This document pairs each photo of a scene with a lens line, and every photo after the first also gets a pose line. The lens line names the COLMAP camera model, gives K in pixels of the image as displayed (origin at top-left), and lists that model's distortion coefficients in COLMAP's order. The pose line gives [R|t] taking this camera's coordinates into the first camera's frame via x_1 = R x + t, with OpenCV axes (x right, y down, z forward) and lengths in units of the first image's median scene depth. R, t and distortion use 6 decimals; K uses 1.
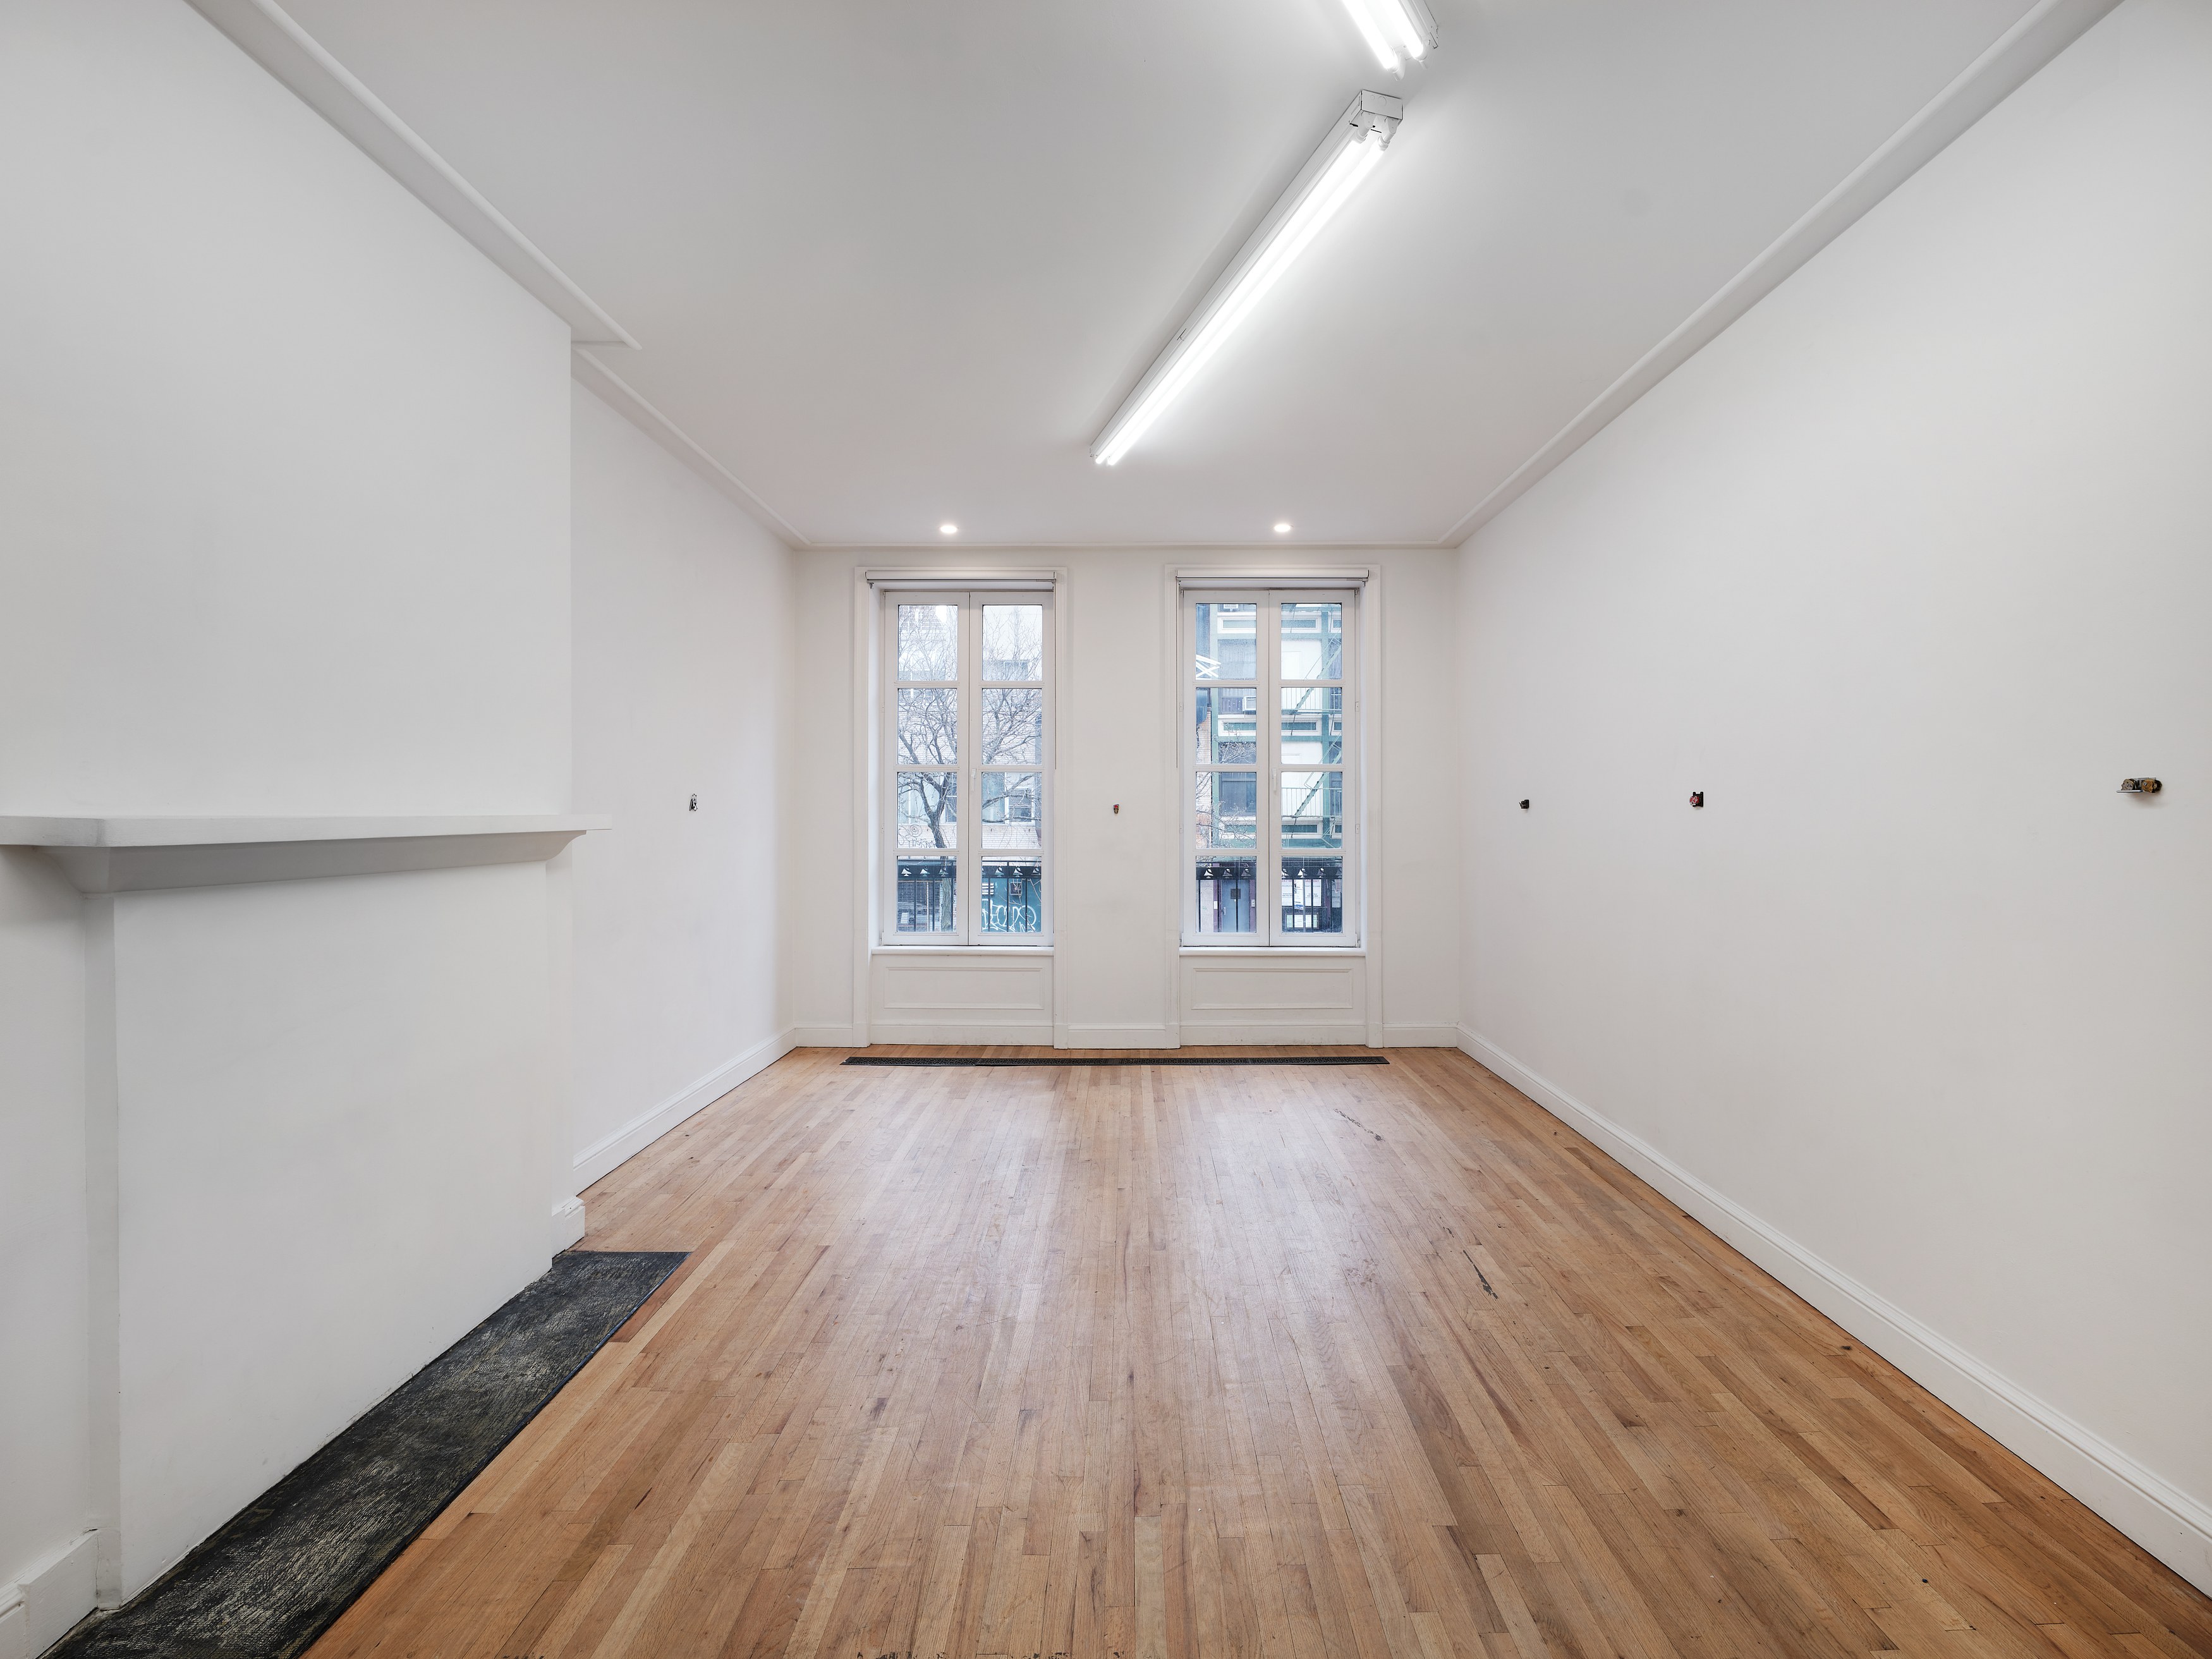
lens RADIAL K [[1024.9, 0, 1137.8], [0, 1024.9, 809.3], [0, 0, 1]] dist [-0.001699, 0.000385]
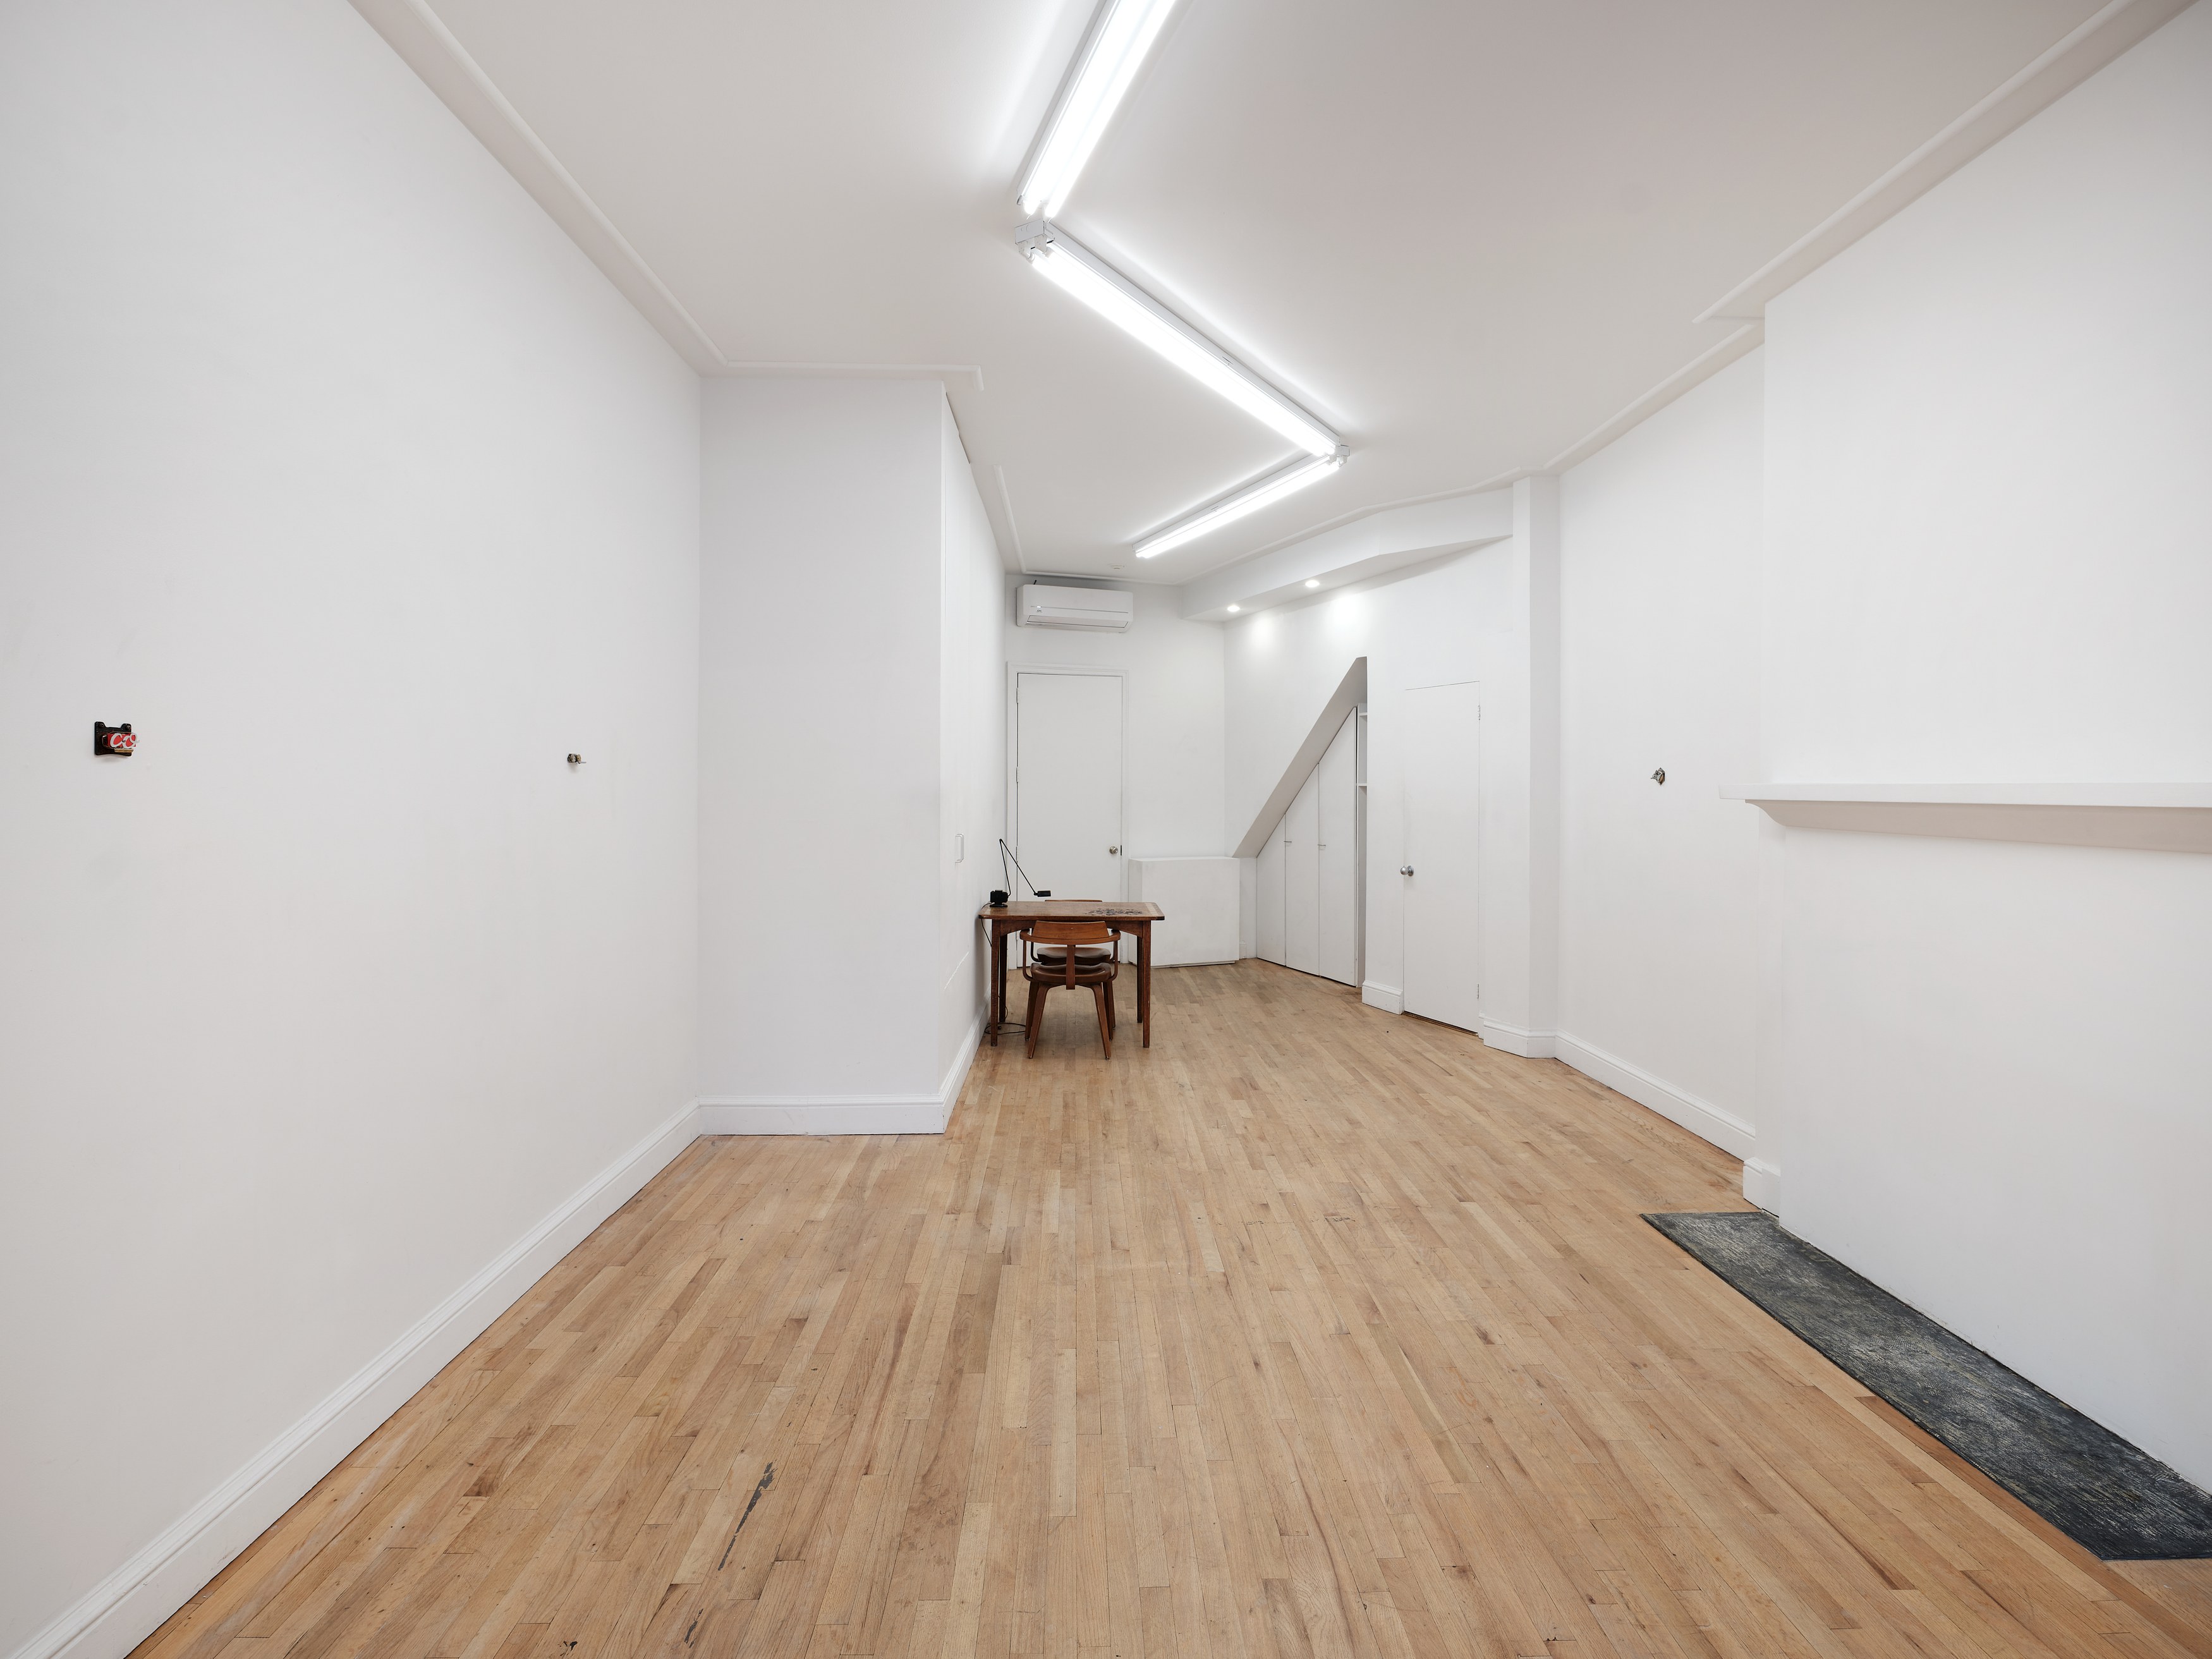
lens RADIAL K [[1071.1, 0, 1111.4], [0, 1071.1, 788.8], [0, 0, 1]] dist [0.001426, -0.000755]
pose [[-0.999634, -0.003769, -0.026790, 0.087733], [-0.003813, 0.999991, 0.001599, 0.007419], [0.026784, 0.001701, -0.999640, 1.105278]]
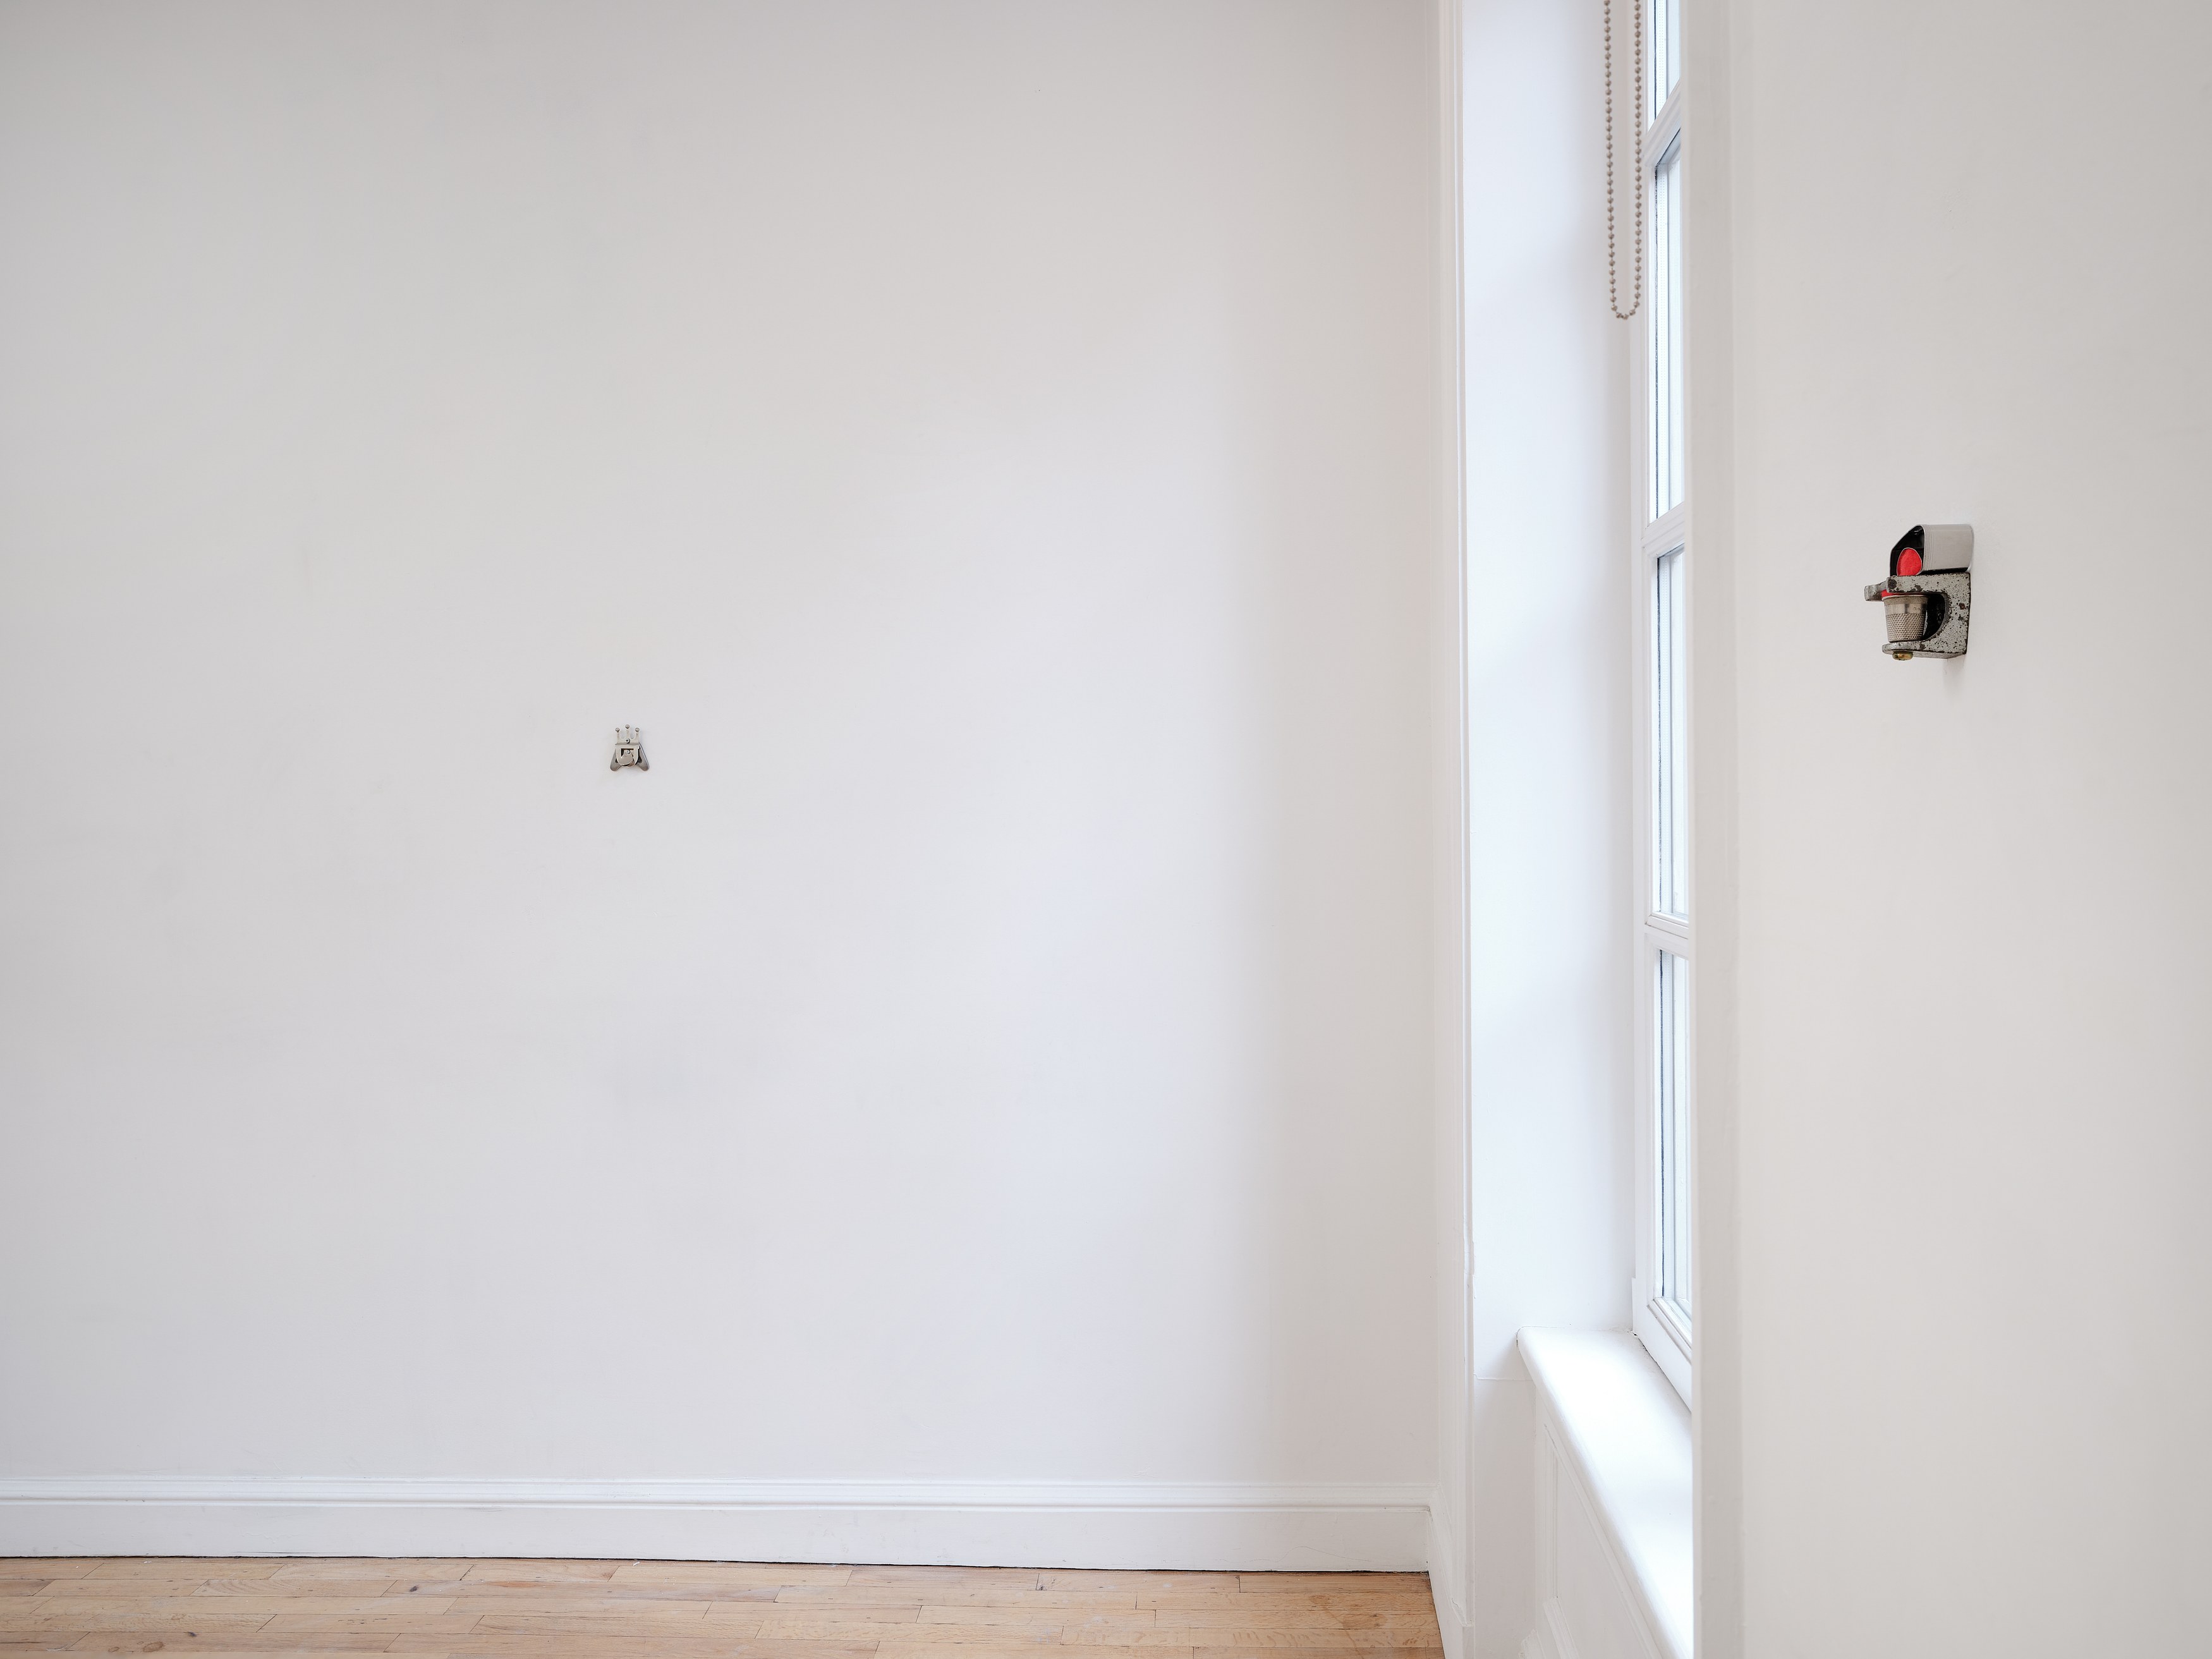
lens RADIAL K [[1494.8, 0, 1122.5], [0, 1494.8, 820.3], [0, 0, 1]] dist [-0.003791, 0.000517]
pose [[-0.041018, 0.016814, -0.999017, 0.115774], [0.019245, 0.999686, 0.016035, 0.015742], [0.998973, -0.018568, -0.041329, 1.236591]]
